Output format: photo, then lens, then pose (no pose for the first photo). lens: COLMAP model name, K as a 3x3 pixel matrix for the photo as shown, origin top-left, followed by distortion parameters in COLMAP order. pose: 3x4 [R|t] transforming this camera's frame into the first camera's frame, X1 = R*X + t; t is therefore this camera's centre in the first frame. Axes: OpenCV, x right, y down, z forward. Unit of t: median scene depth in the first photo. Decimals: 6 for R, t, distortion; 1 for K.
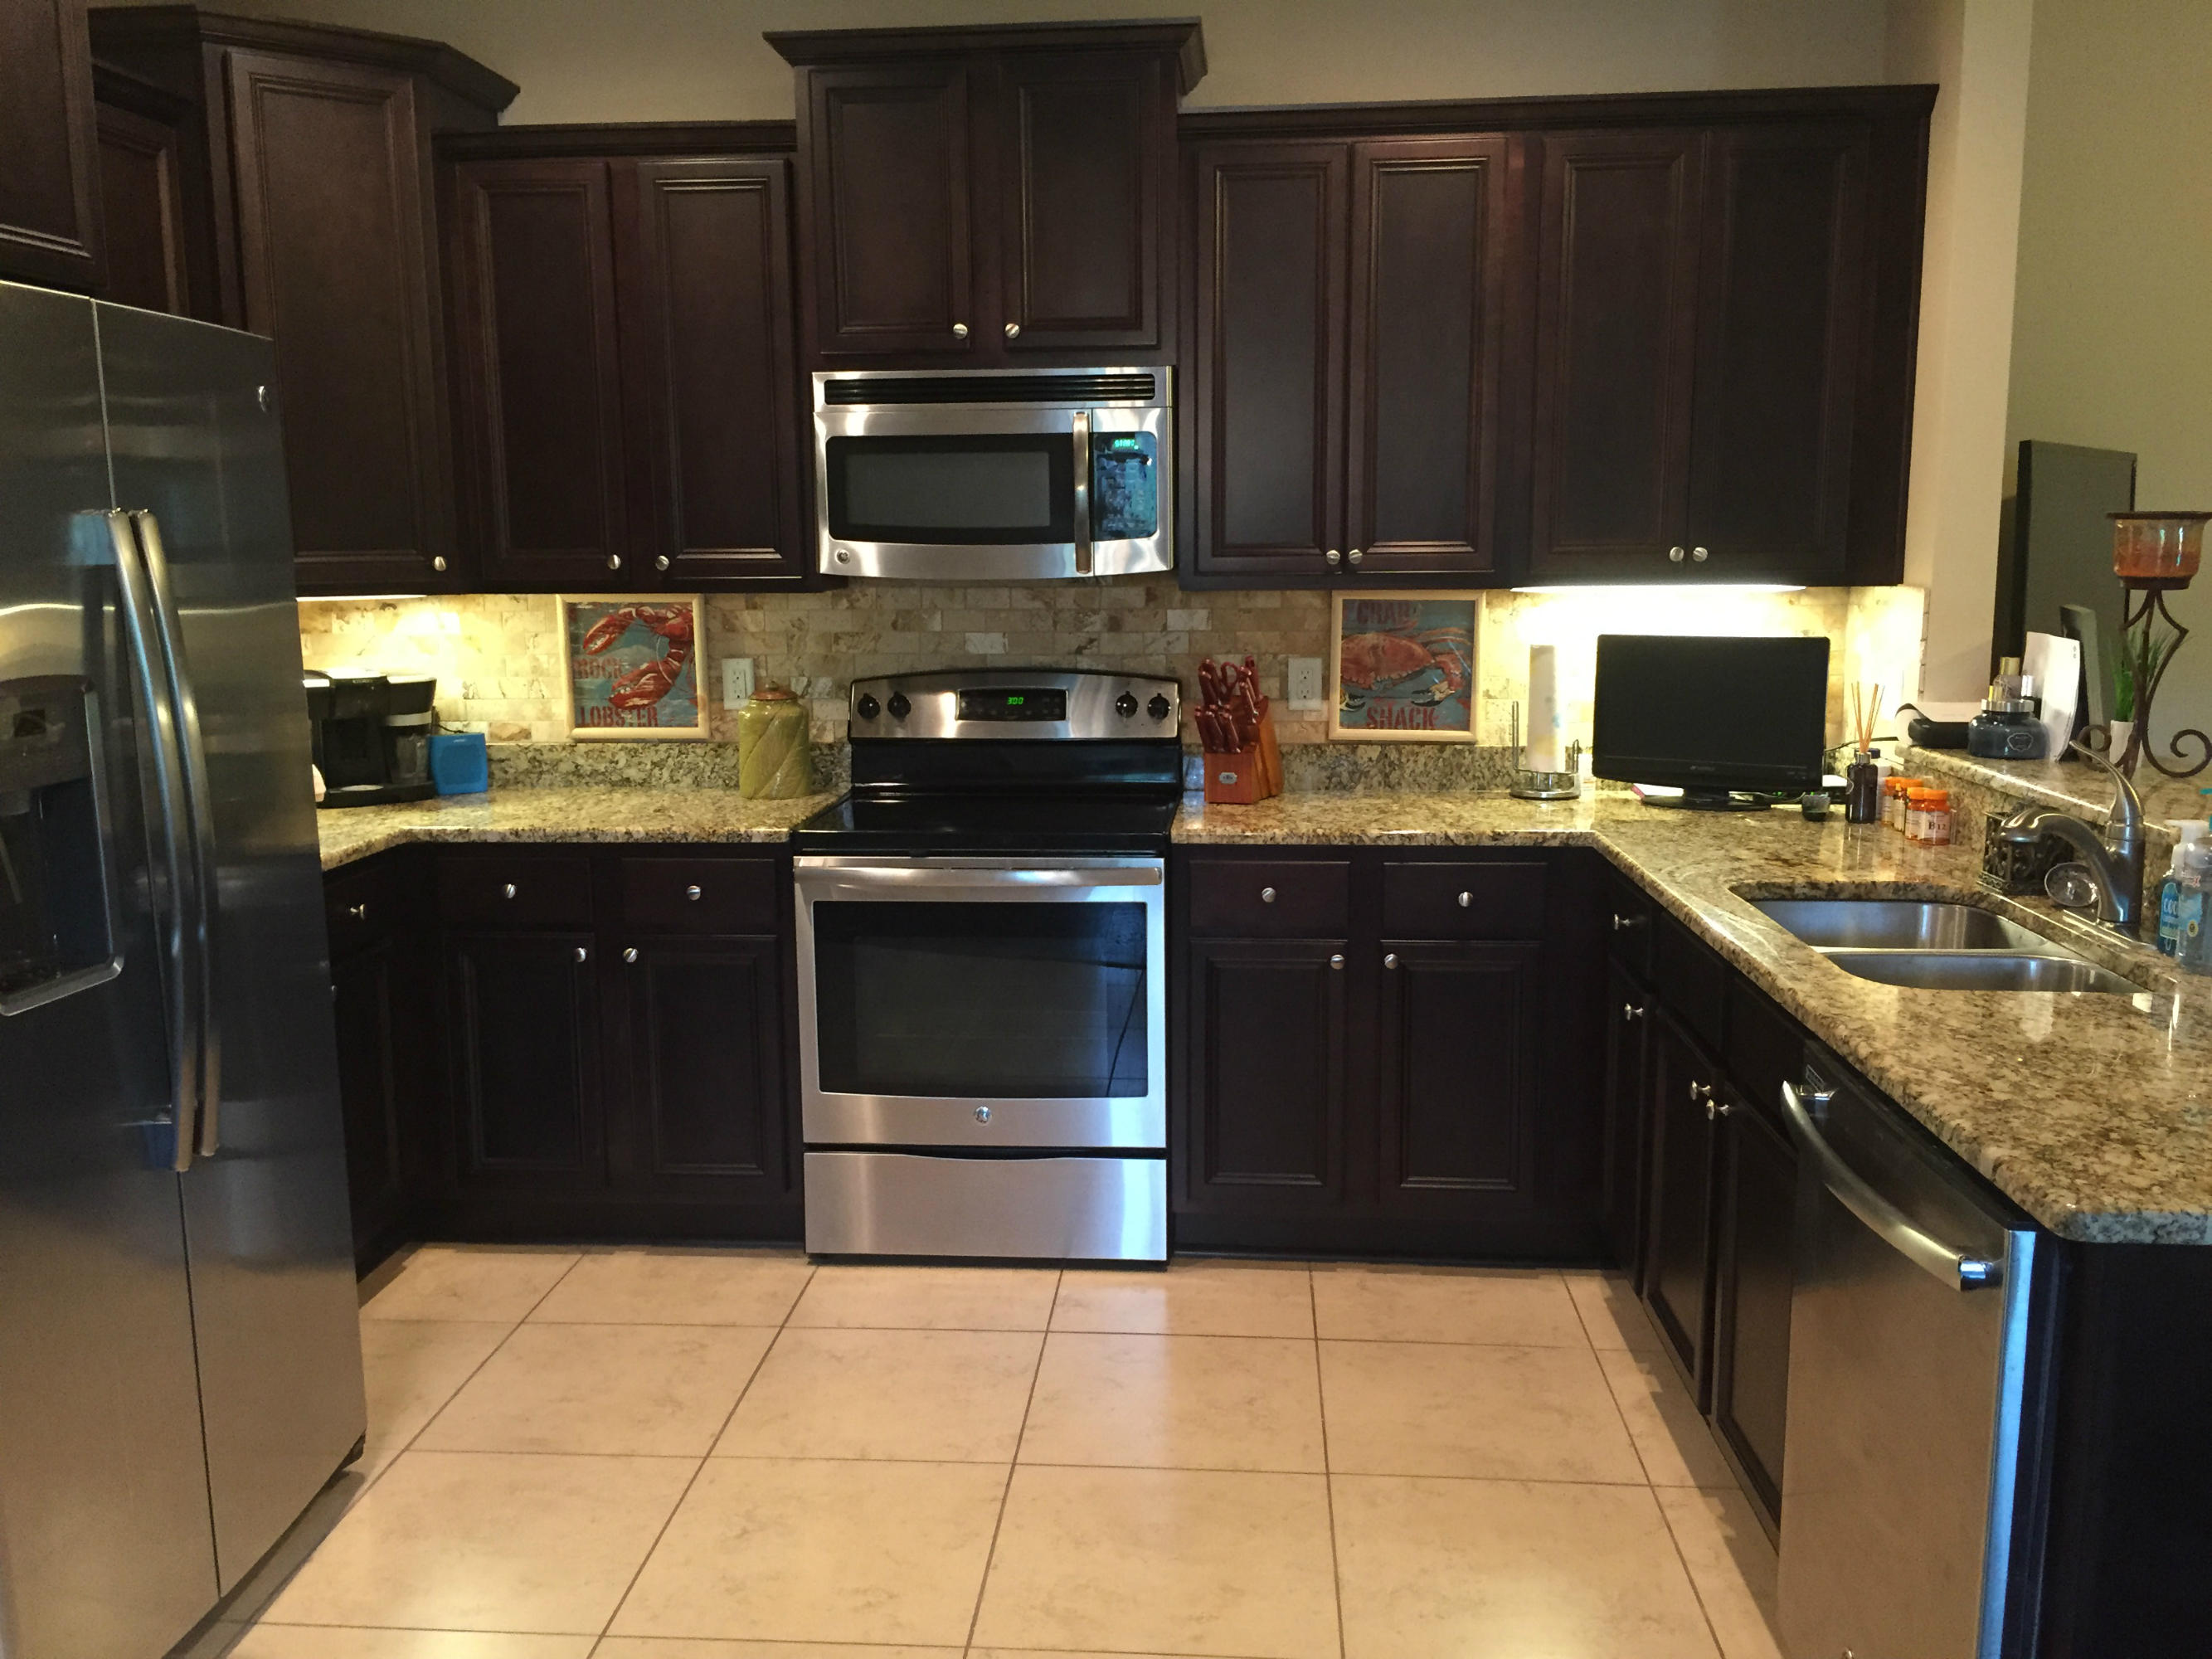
lens RADIAL K [[1901.3, 0, 1103.7], [0, 1901.3, 828.2], [0, 0, 1]] dist [0.079880, -0.115365]
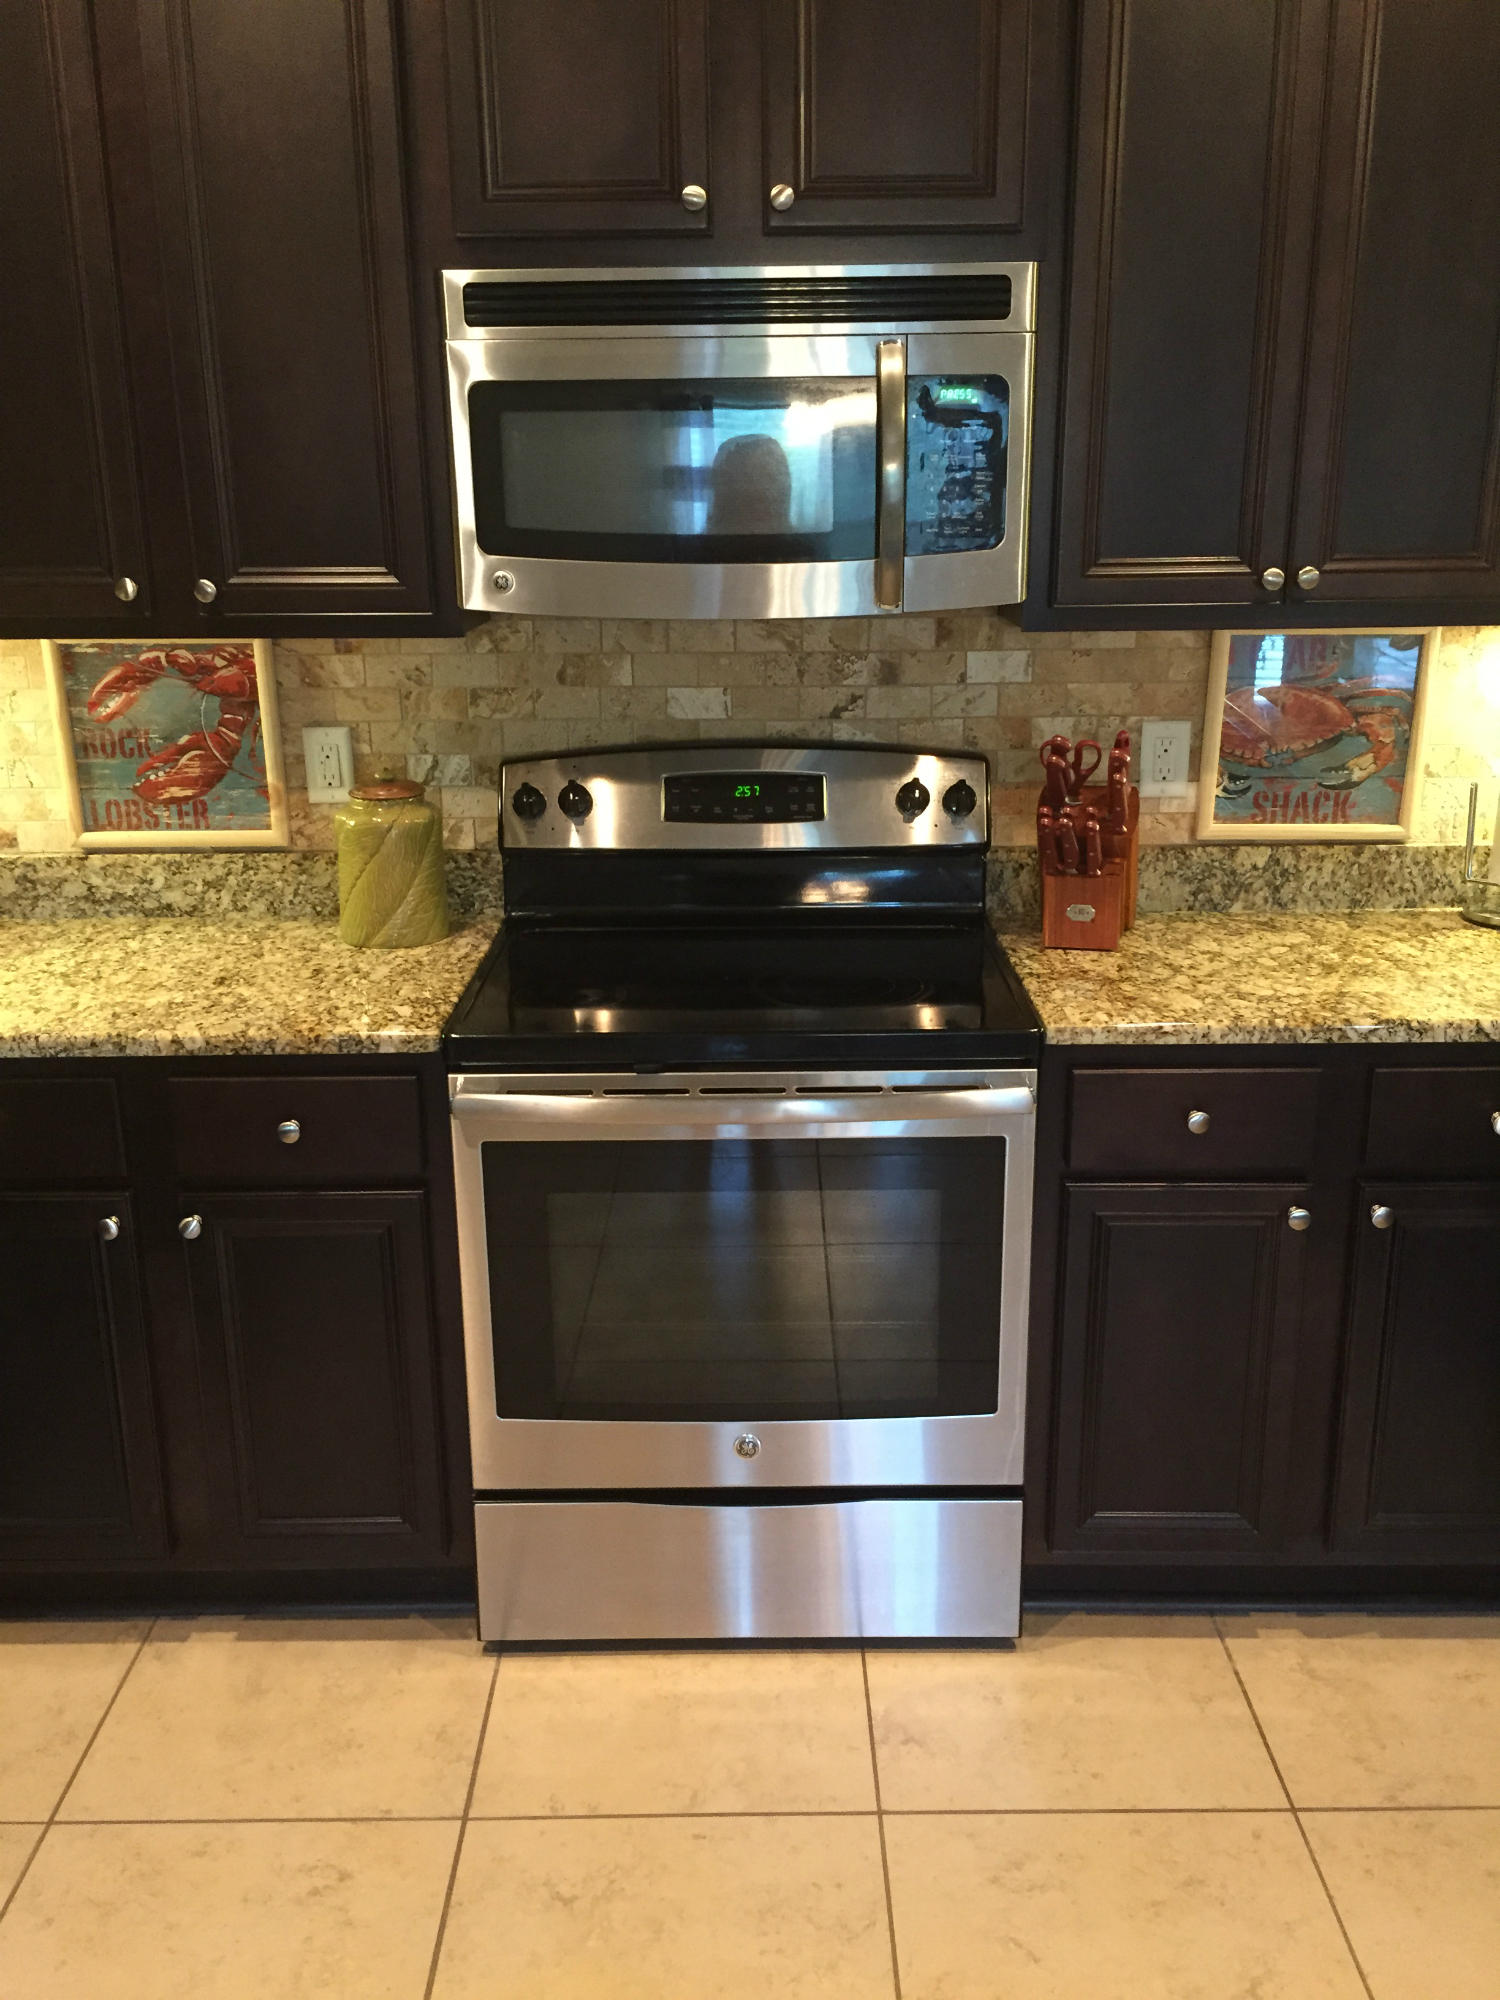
lens RADIAL K [[1718.9, 0, 756.9], [0, 1718.9, 997.7], [0, 0, 1]] dist [0.079880, -0.115365]
pose [[0.996563, -0.024199, 0.079222, -0.094225], [0.013703, 0.991362, 0.130438, -0.074491], [-0.081694, -0.128904, 0.988286, 0.385531]]
